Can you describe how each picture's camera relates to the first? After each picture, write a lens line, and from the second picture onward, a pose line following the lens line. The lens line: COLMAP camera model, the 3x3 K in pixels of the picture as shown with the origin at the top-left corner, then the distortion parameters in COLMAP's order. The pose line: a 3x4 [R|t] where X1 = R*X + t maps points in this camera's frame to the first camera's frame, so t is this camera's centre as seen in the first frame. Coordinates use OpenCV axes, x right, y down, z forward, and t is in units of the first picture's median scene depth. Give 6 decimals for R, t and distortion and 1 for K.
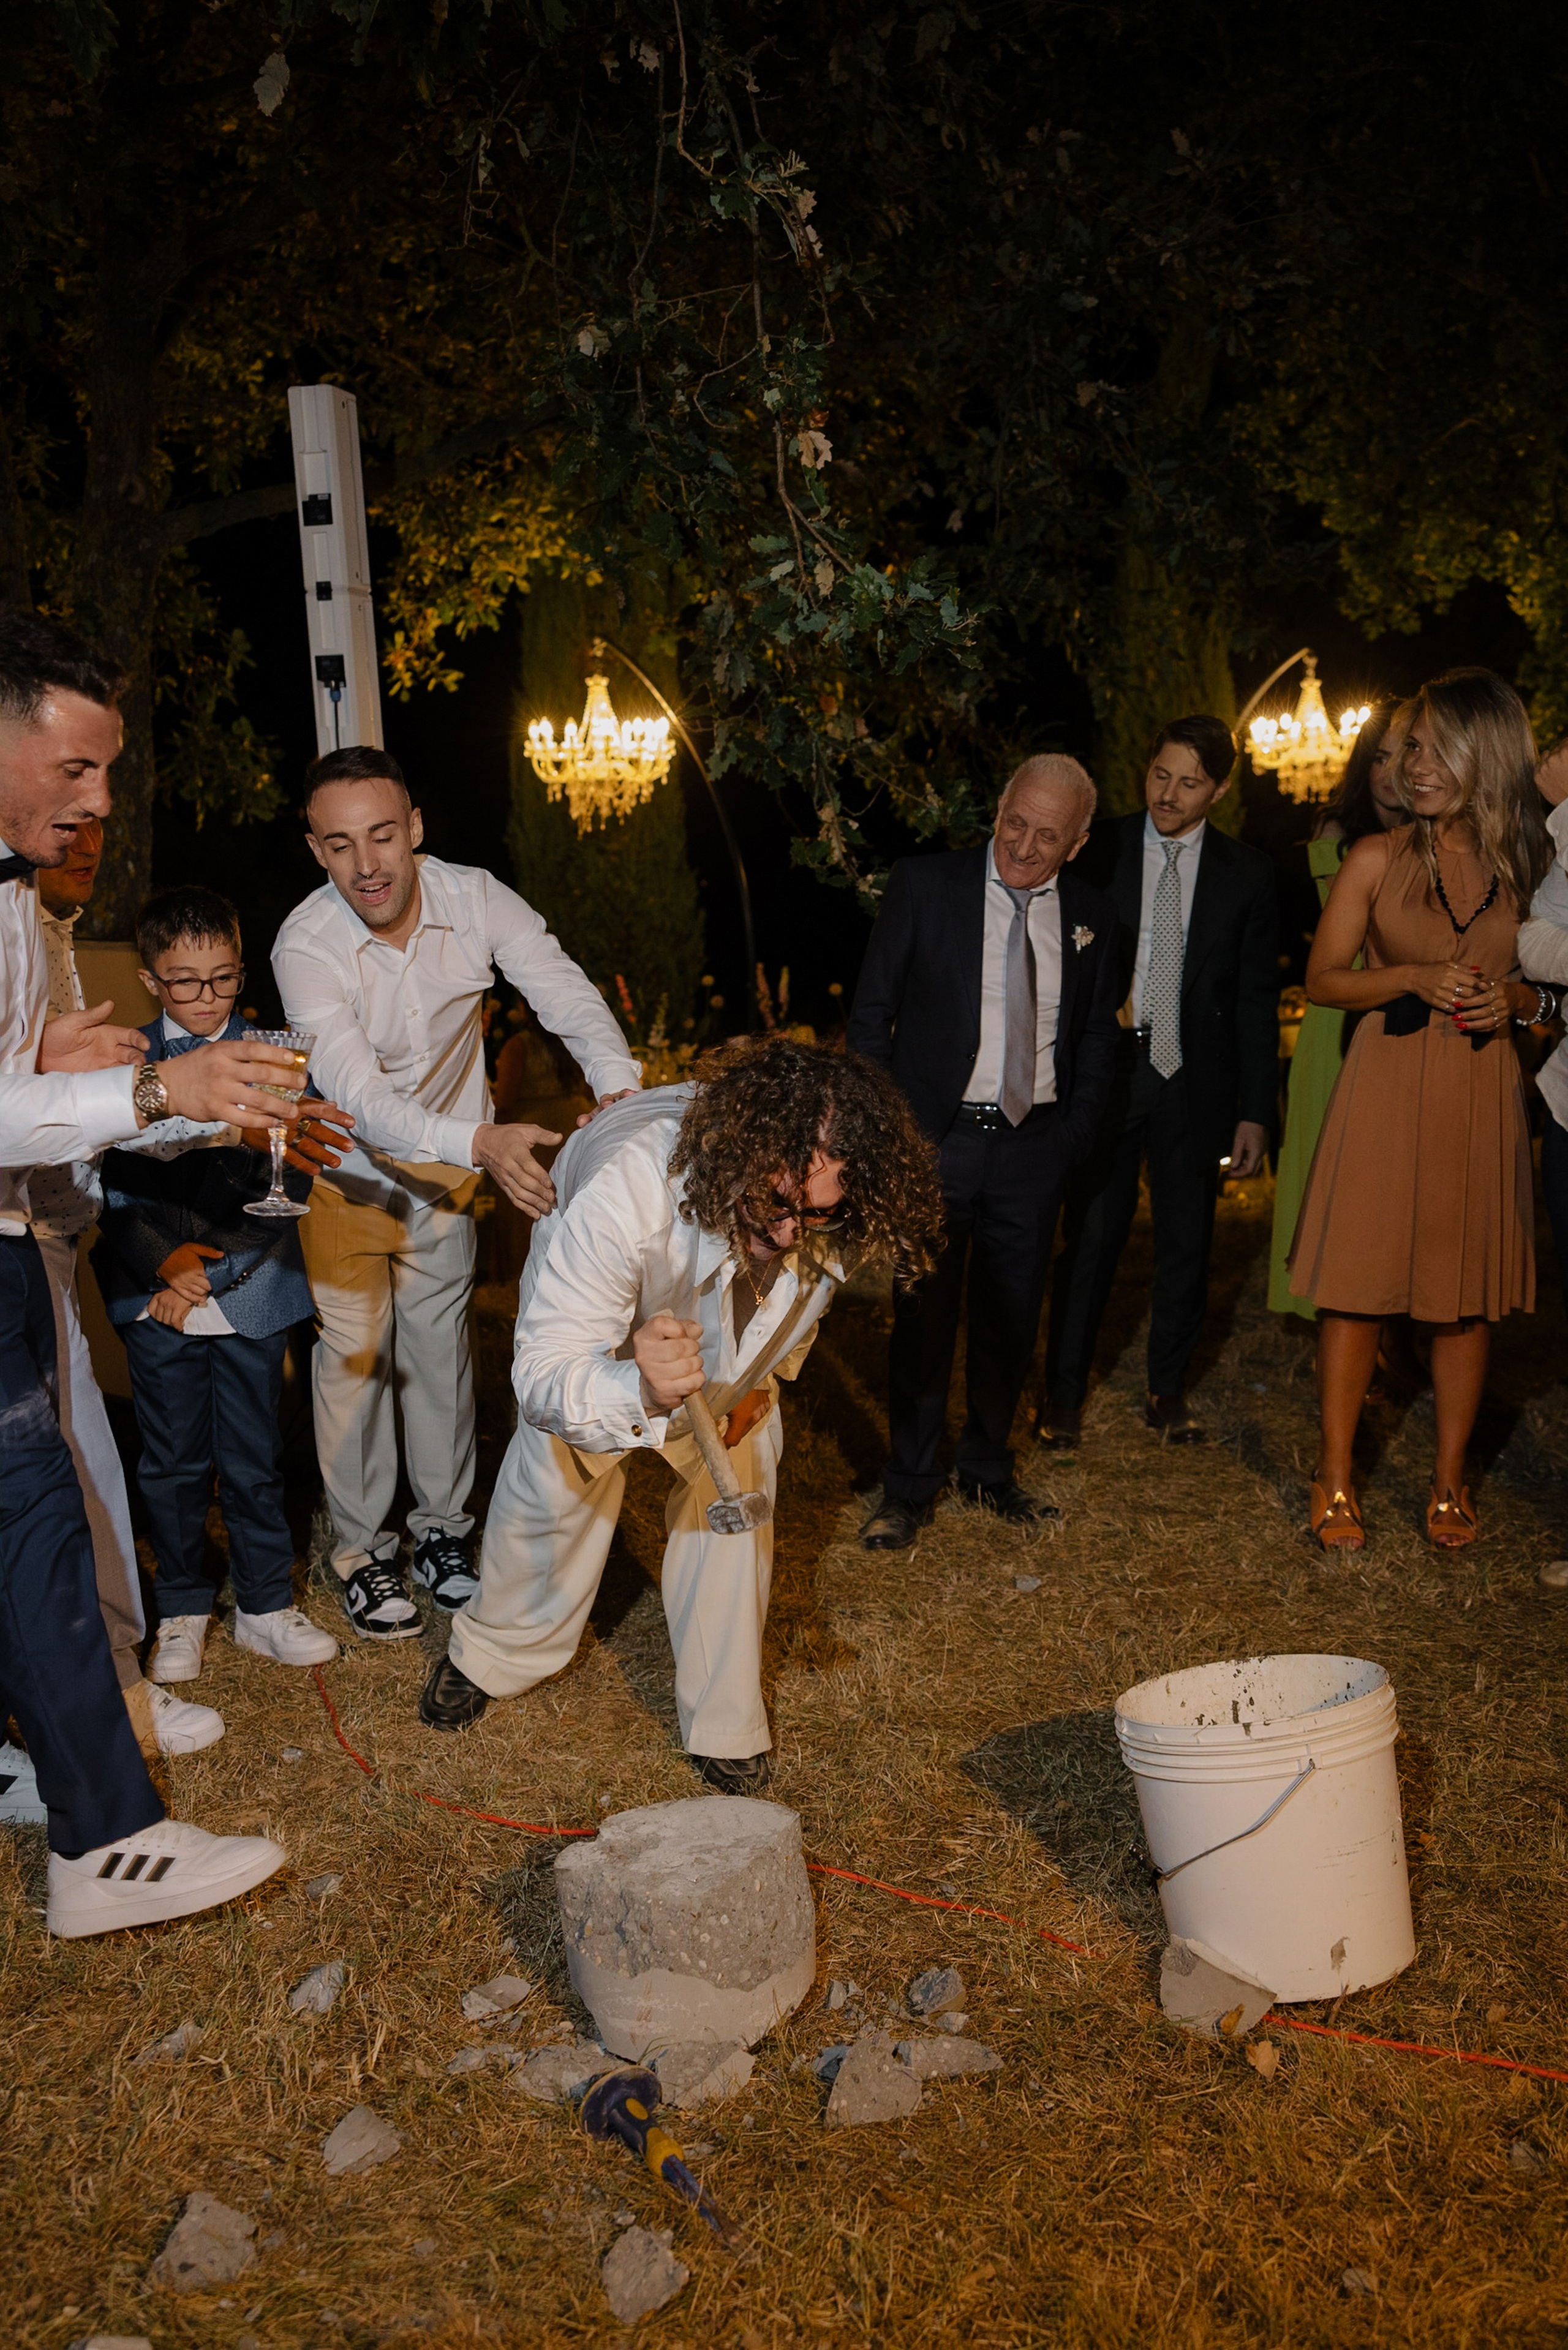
lens RADIAL K [[2098.7, 0, 784.0], [0, 2098.7, 1175.0], [0, 0, 1]] dist [-0.008553, 0.014885]
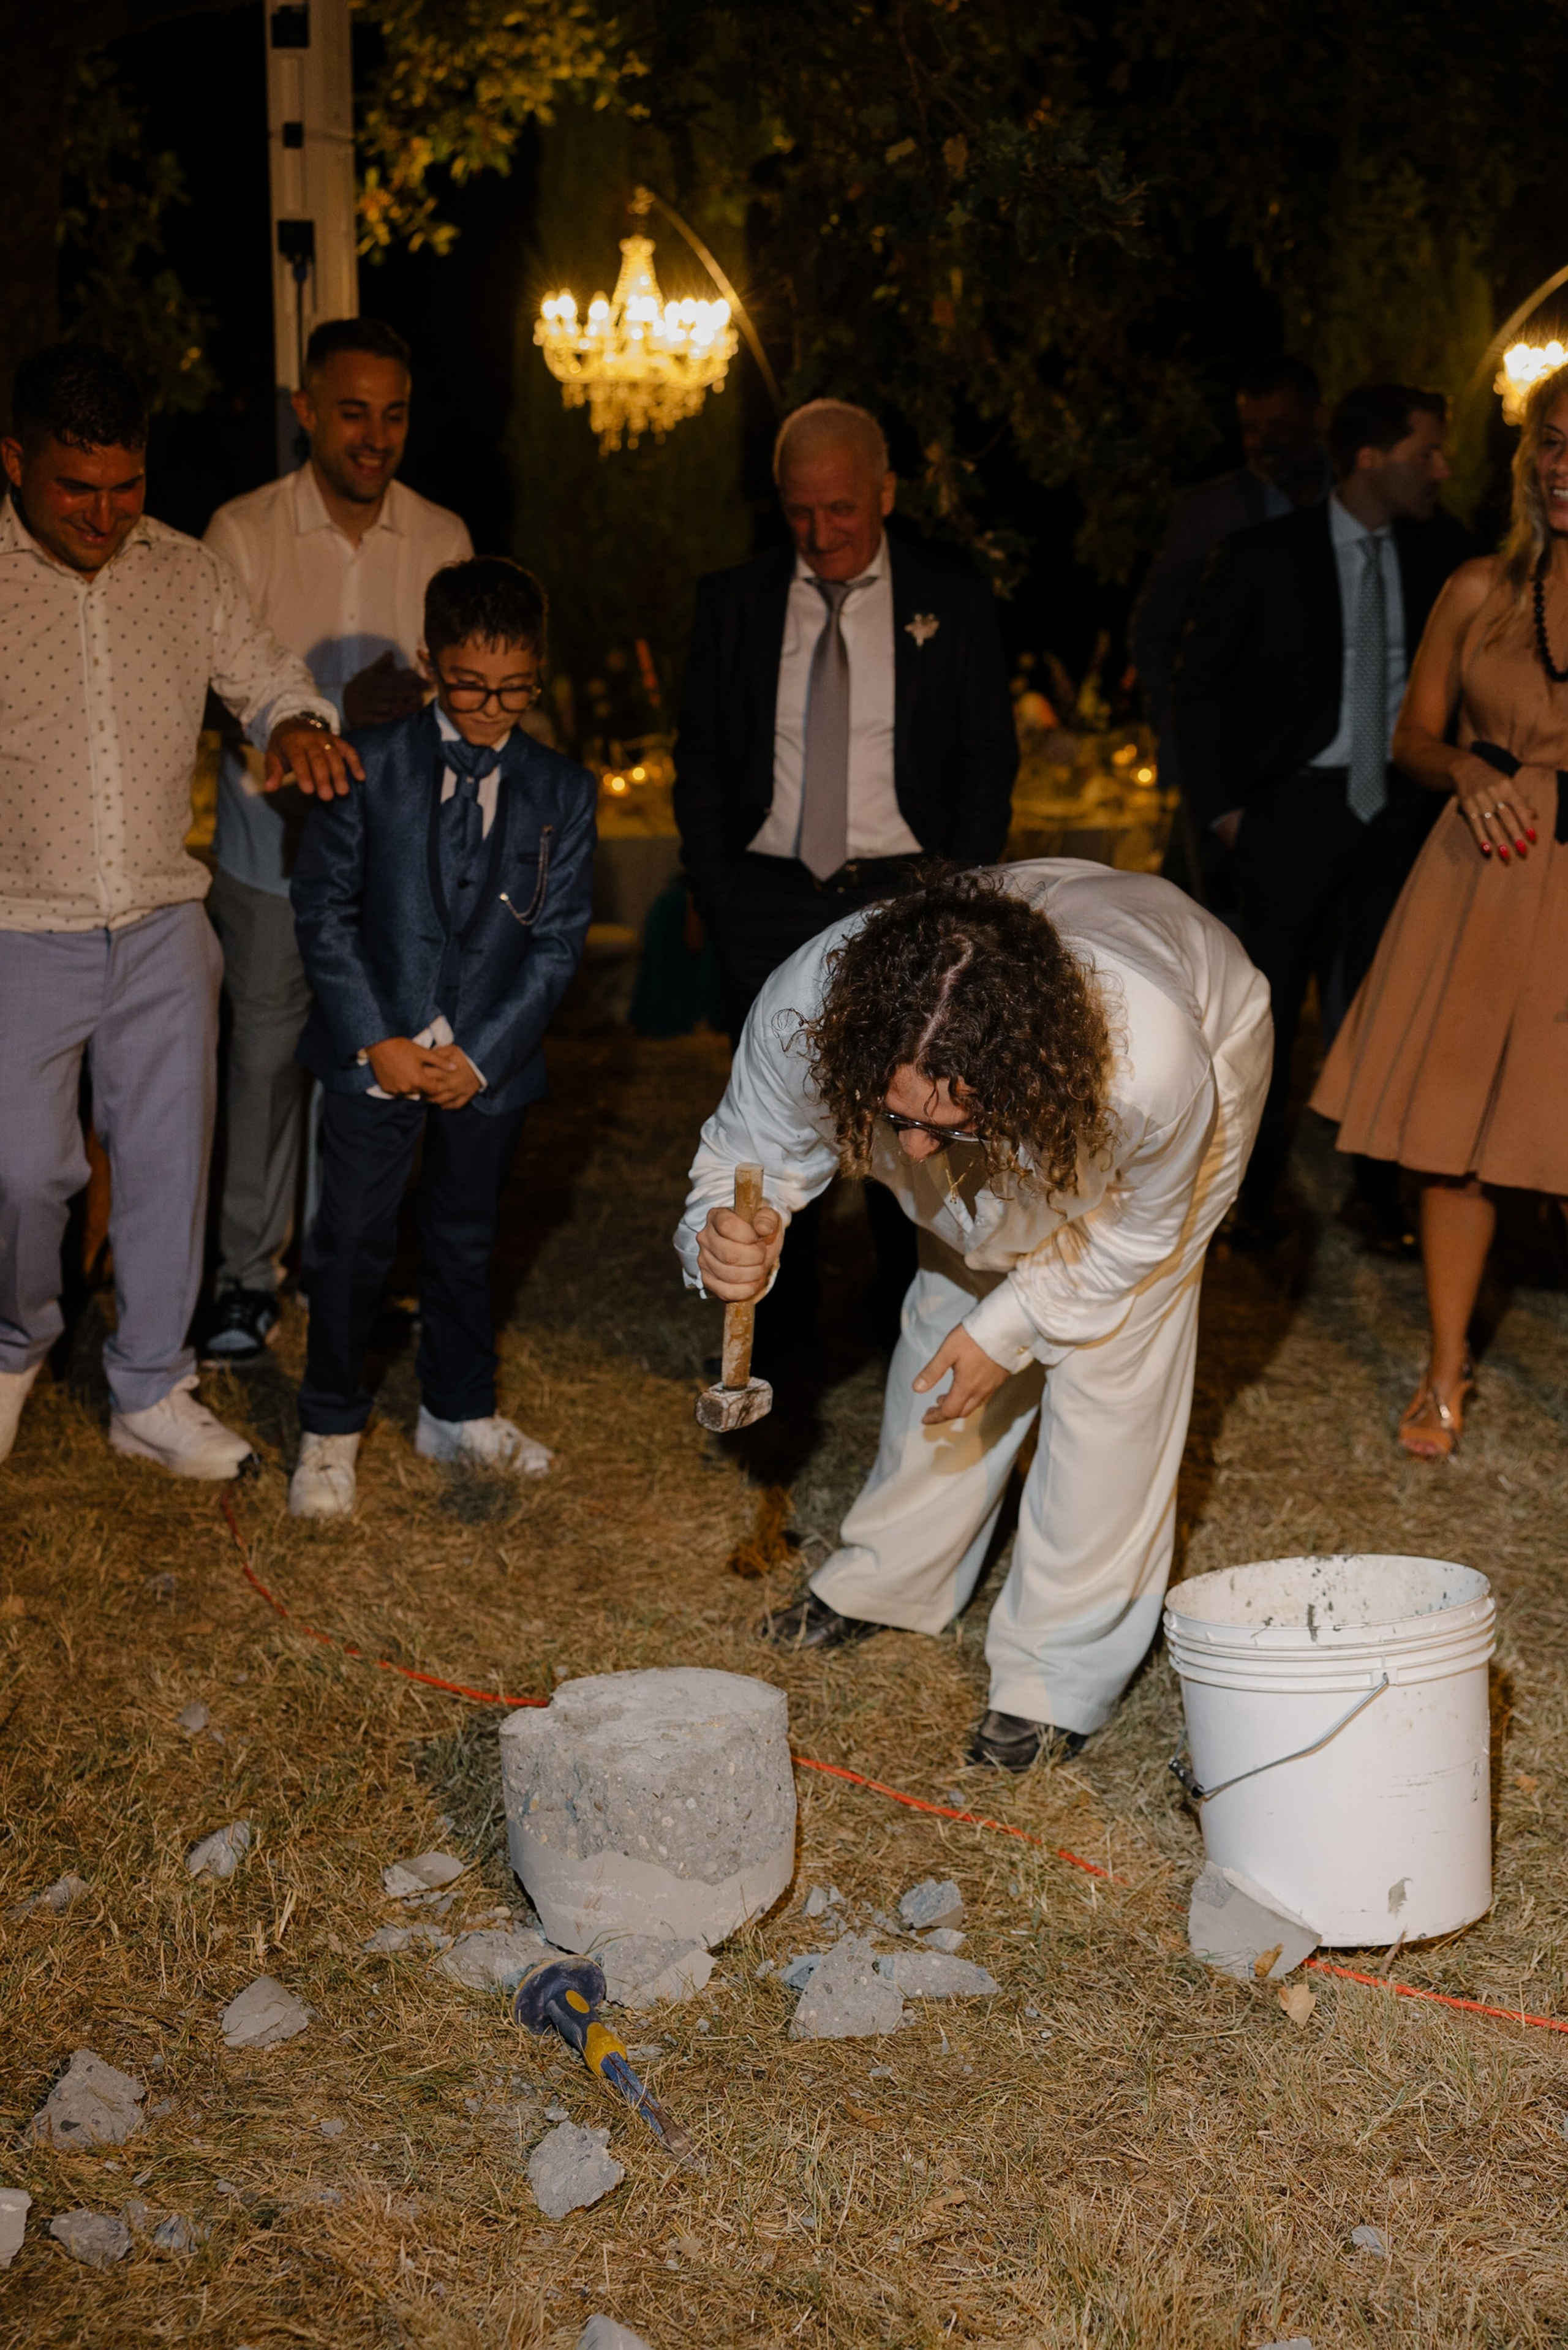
lens RADIAL K [[2771.9, 0, 784.0], [0, 2771.9, 1175.0], [0, 0, 1]] dist [-0.002061, 0.006661]
pose [[0.997453, 0.069684, -0.015201, 0.009035], [-0.067912, 0.993052, 0.096099, -0.016132], [0.021792, -0.094822, 0.995256, -0.114439]]
